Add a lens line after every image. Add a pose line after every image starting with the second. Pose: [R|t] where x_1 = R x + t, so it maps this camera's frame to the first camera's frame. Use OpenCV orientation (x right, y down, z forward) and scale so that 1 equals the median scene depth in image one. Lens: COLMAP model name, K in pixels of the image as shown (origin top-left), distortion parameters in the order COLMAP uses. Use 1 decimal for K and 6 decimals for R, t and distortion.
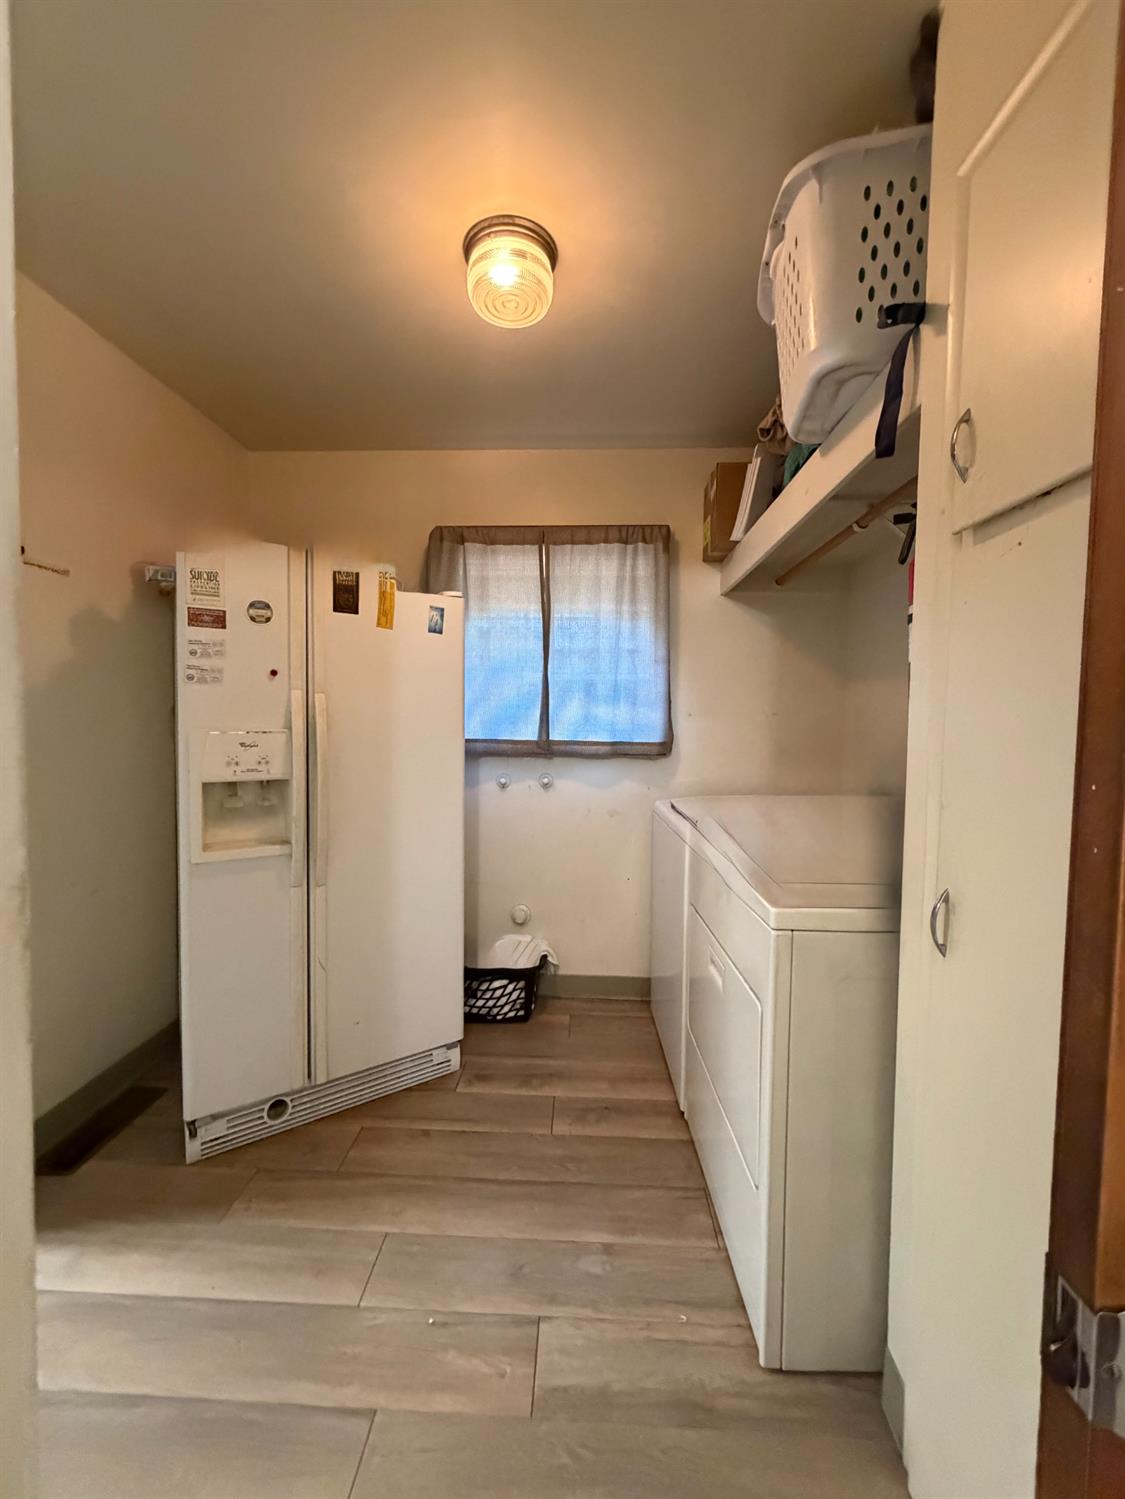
lens RADIAL K [[600.4, 0, 559.5], [0, 600.4, 744.0], [0, 0, 1]] dist [-0.000875, 0.000822]
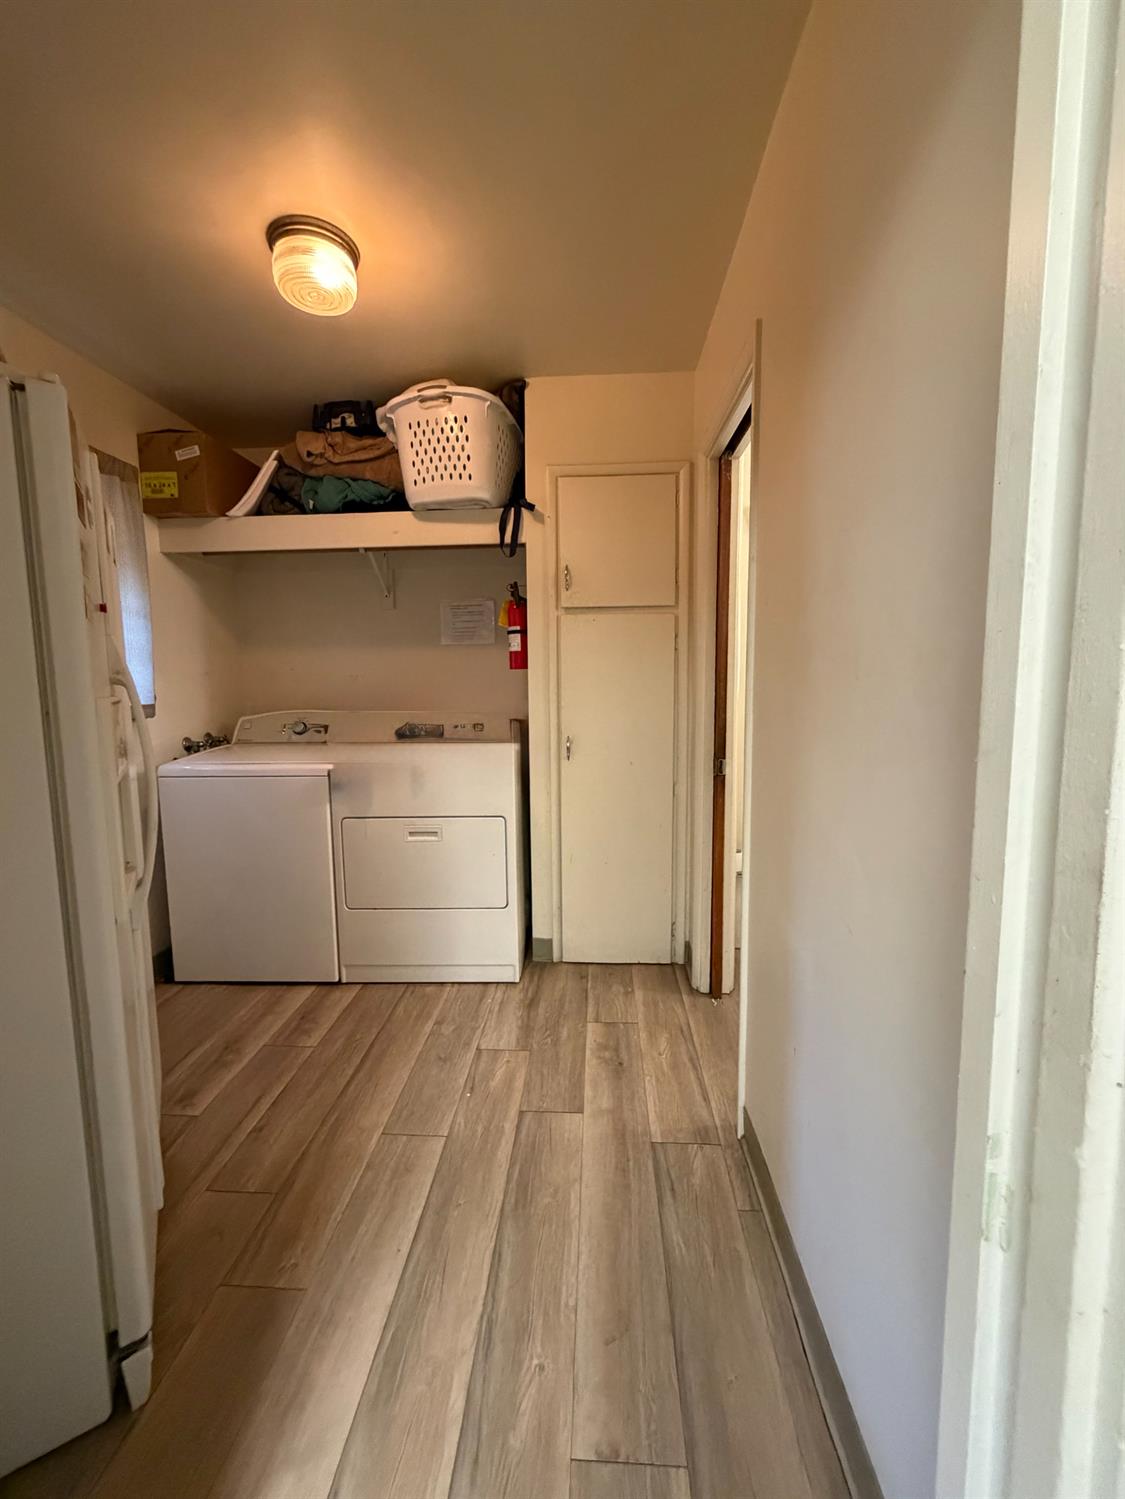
lens RADIAL K [[600.4, 0, 559.5], [0, 600.4, 744.0], [0, 0, 1]] dist [-0.000875, 0.000822]
pose [[0.015388, -0.111761, 0.993616, -1.325479], [0.055980, 0.992271, 0.110743, -0.020025], [-0.998313, 0.053919, 0.021525, 0.602940]]
